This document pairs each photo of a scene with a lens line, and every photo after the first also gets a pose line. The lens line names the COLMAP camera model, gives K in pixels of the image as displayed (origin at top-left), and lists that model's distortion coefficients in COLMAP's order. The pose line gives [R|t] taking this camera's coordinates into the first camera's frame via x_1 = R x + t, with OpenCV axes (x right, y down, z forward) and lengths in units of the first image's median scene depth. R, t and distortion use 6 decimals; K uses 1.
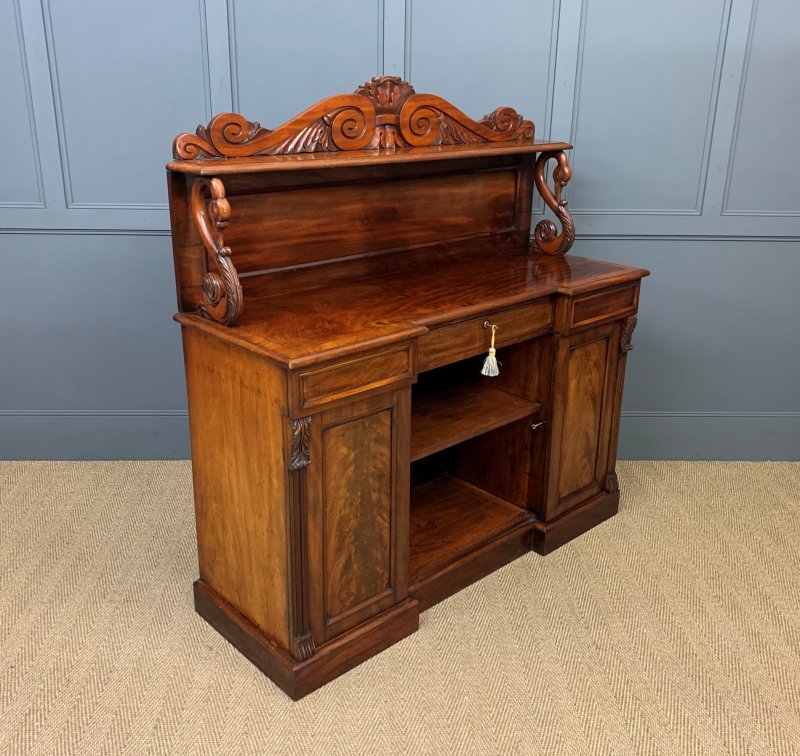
lens RADIAL K [[838.3, 0, 415.8], [0, 838.3, 349.0], [0, 0, 1]] dist [0.101576, 0.000000]
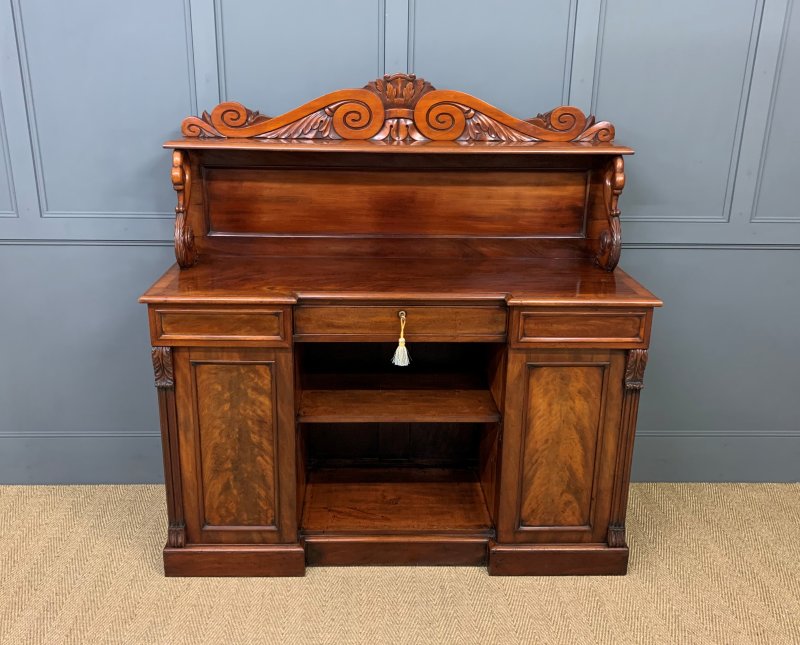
lens RADIAL K [[771.9, 0, 395.6], [0, 771.9, 321.6], [0, 0, 1]] dist [0.062610, 0.000000]
pose [[0.745453, 0.194943, -0.637414, 0.687552], [-0.207462, 0.976635, 0.056064, -0.072383], [0.633450, 0.090446, 0.768479, 0.282790]]
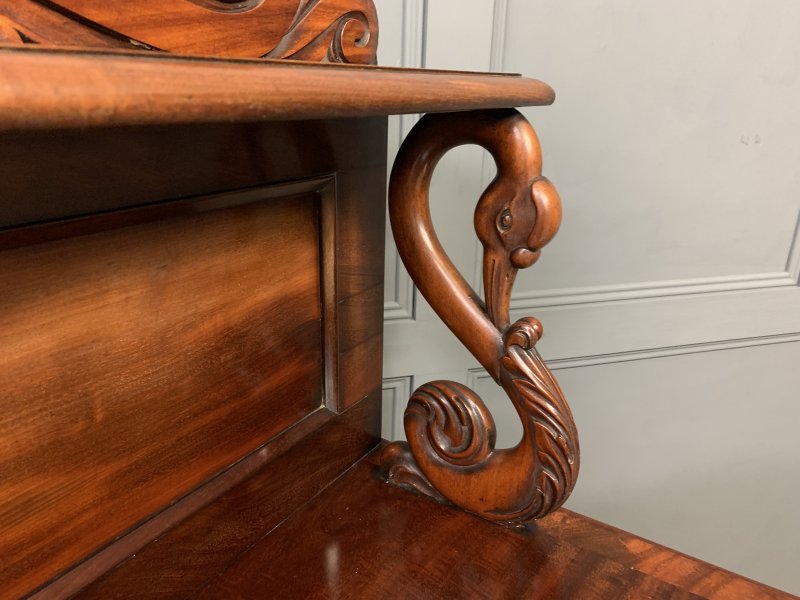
lens RADIAL K [[619.4, 0, 401.5], [0, 619.4, 292.8], [0, 0, 1]] dist [0.043748, -0.053508]
pose [[0.971456, -0.078794, 0.223753, 0.129288], [0.076187, 0.996887, 0.020275, -0.238647], [-0.224654, -0.002649, 0.974435, 1.050602]]
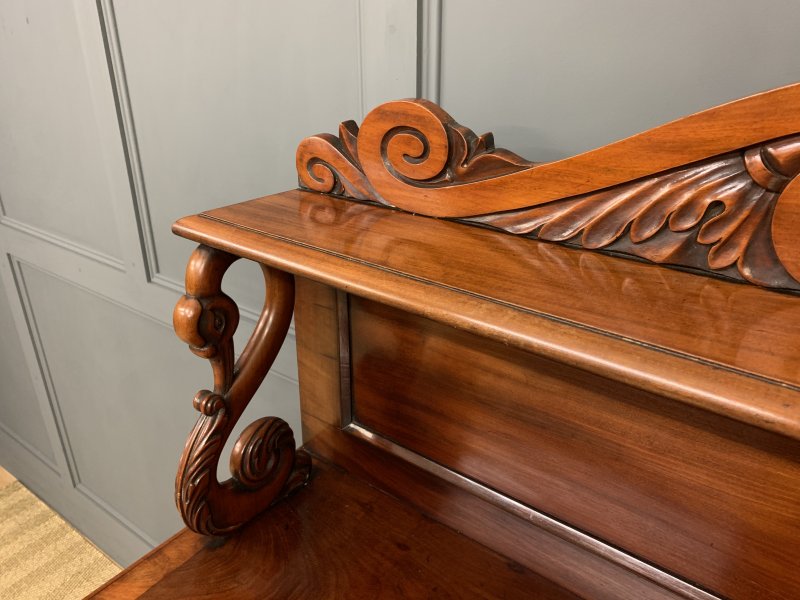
lens RADIAL K [[619.4, 0, 395.5], [0, 619.4, 296.3], [0, 0, 1]] dist [0.043748, -0.053508]
pose [[0.165583, 0.392306, -0.904808, 0.060313], [-0.302152, 0.893532, 0.332122, -0.267387], [0.938768, 0.218396, 0.266490, 0.862947]]
